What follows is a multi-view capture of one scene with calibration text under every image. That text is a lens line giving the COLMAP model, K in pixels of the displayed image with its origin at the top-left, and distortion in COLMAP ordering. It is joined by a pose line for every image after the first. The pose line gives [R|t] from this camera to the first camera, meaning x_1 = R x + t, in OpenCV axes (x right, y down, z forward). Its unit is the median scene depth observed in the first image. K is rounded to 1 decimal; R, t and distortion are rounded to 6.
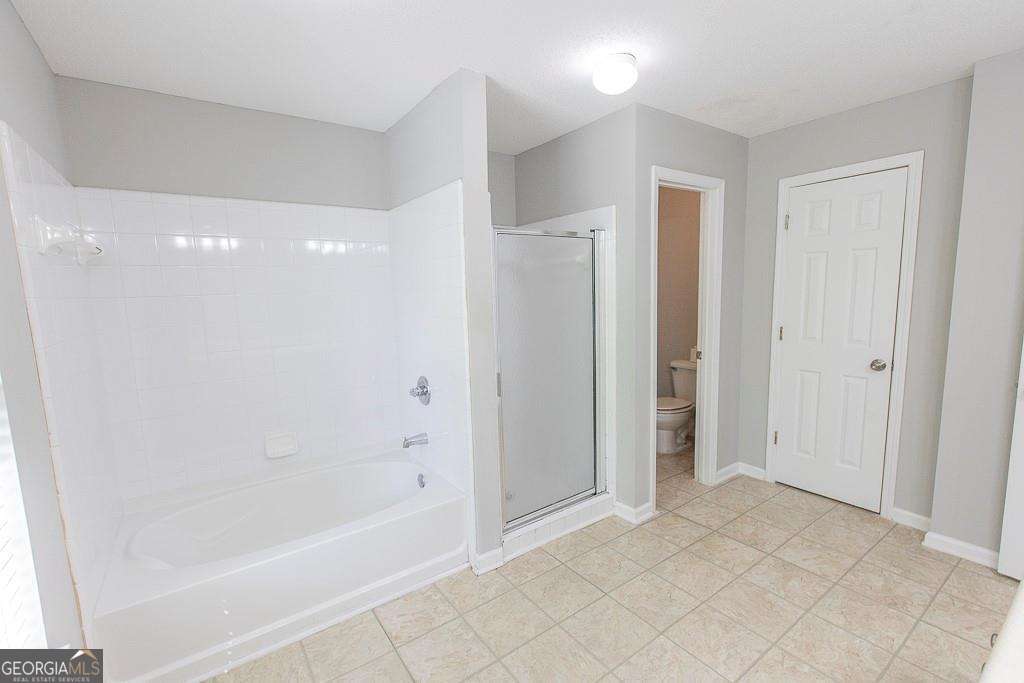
lens RADIAL K [[455.2, 0, 514.2], [0, 455.2, 339.8], [0, 0, 1]] dist [0.002450, 0.000188]
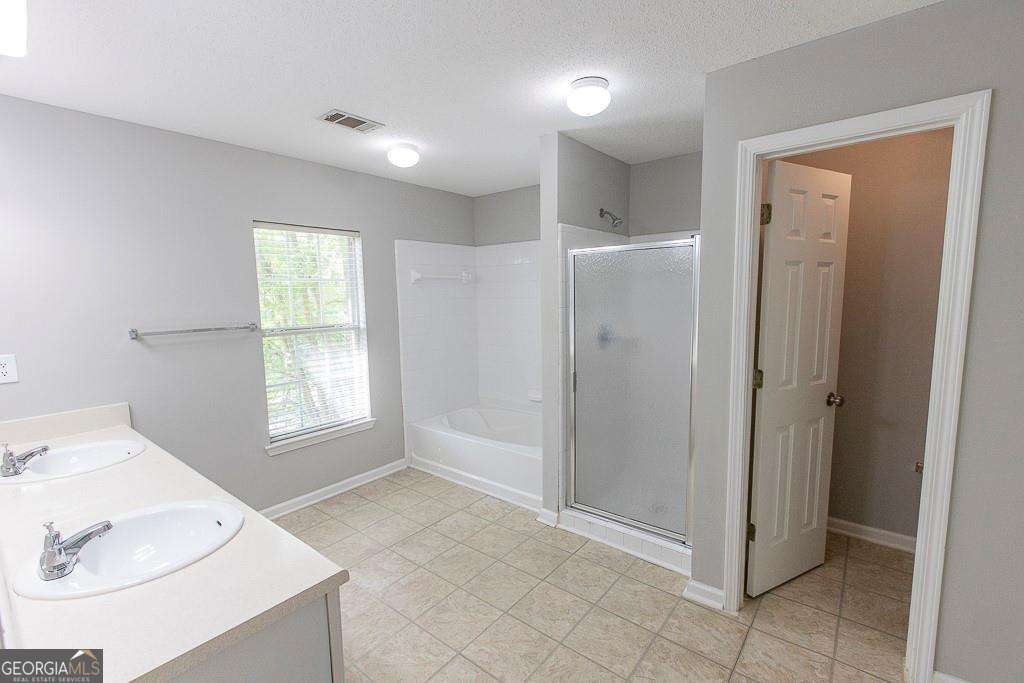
lens RADIAL K [[454.8, 0, 512.7], [0, 454.8, 344.9], [0, 0, 1]] dist [0.002929, 0.000063]
pose [[0.271008, 0.132432, -0.953424, 0.943469], [-0.104686, 0.988670, 0.107572, -0.098164], [0.956868, 0.070658, 0.281801, 0.465828]]
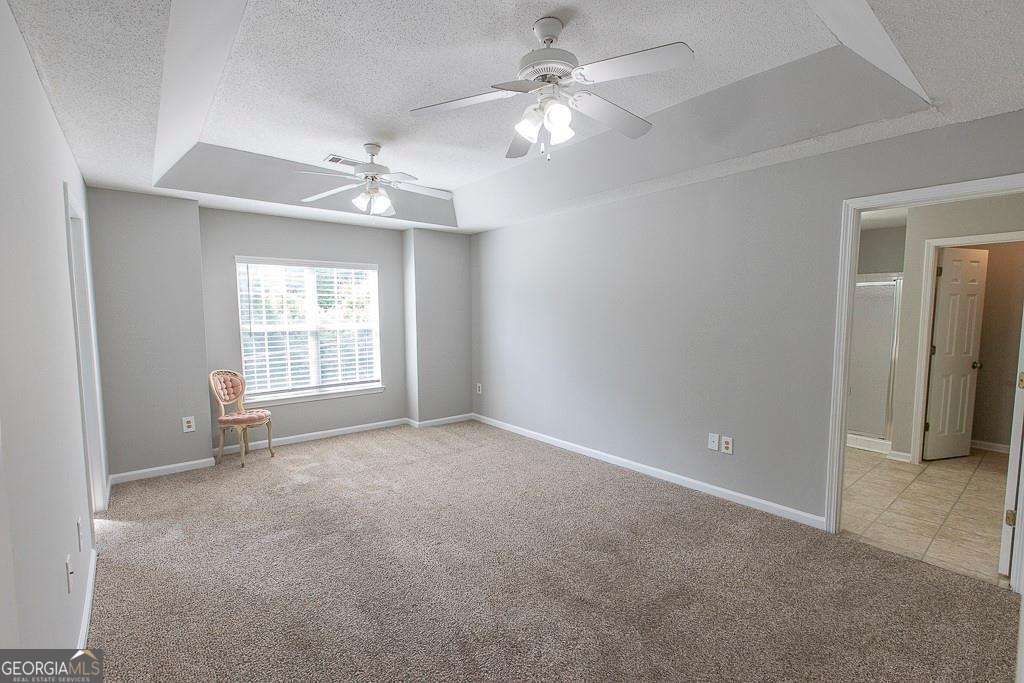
lens RADIAL K [[456.9, 0, 513.1], [0, 456.9, 345.5], [0, 0, 1]] dist [0.000015, -0.000051]
pose [[0.074865, 0.106931, -0.991444, 1.828620], [-0.124033, 0.987512, 0.097141, 0.012074], [0.989450, 0.115700, 0.087193, -0.539817]]
